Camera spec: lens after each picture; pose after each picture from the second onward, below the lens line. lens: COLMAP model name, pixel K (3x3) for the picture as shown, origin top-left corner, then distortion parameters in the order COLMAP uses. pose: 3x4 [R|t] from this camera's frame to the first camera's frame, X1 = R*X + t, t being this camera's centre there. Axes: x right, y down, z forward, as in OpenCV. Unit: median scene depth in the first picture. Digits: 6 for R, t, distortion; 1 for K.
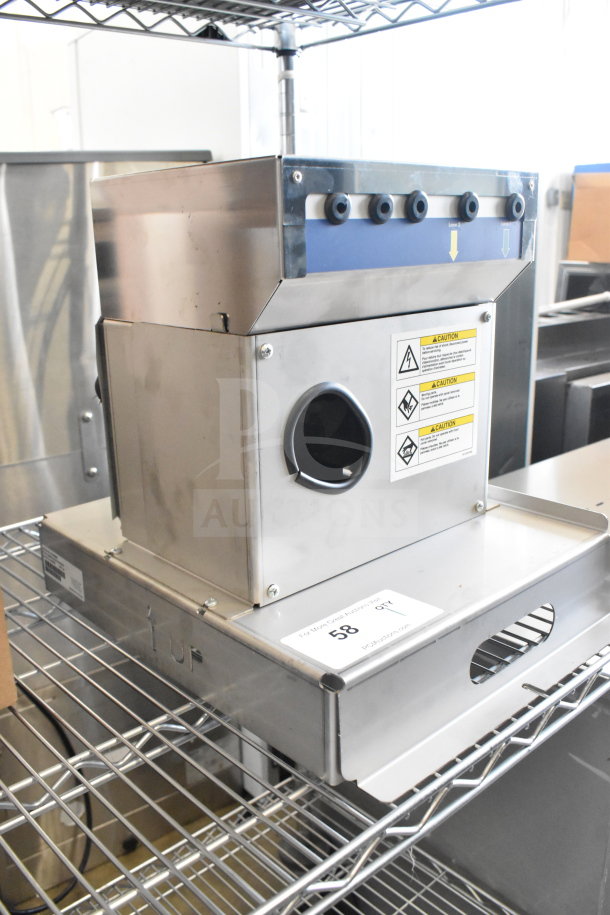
lens RADIAL K [[816.6, 0, 305.0], [0, 816.6, 457.5], [0, 0, 1]] dist [-0.071240, 0.007944]
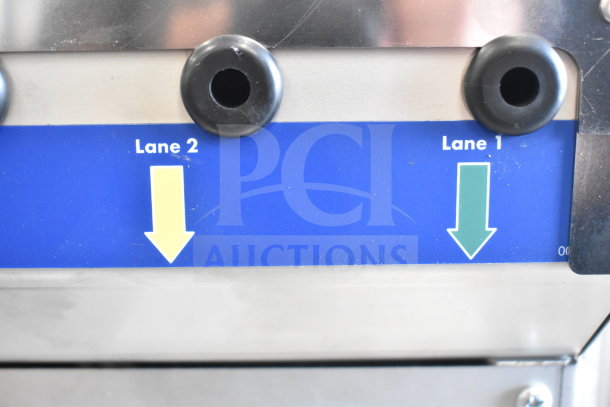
lens RADIAL K [[770.1, 0, 305.0], [0, 770.1, 203.5], [0, 0, 1]] dist [-0.006111, -0.005812]
pose [[0.739243, 0.129991, -0.660773, 0.375752], [-0.190488, 0.981485, -0.020026, -0.246010], [0.645936, 0.140673, 0.750318, 0.746416]]
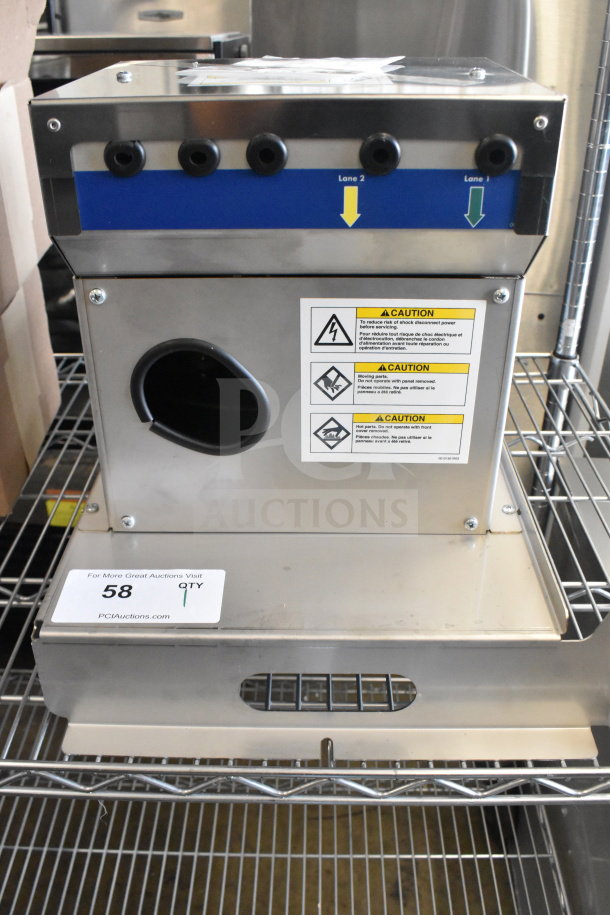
lens RADIAL K [[816.6, 0, 305.0], [0, 816.6, 457.5], [0, 0, 1]] dist [-0.071240, 0.007944]
pose [[0.720038, 0.371357, -0.586208, 0.615127], [-0.201549, 0.920259, 0.335412, -0.265382], [0.664021, -0.123360, 0.737468, 0.364212]]
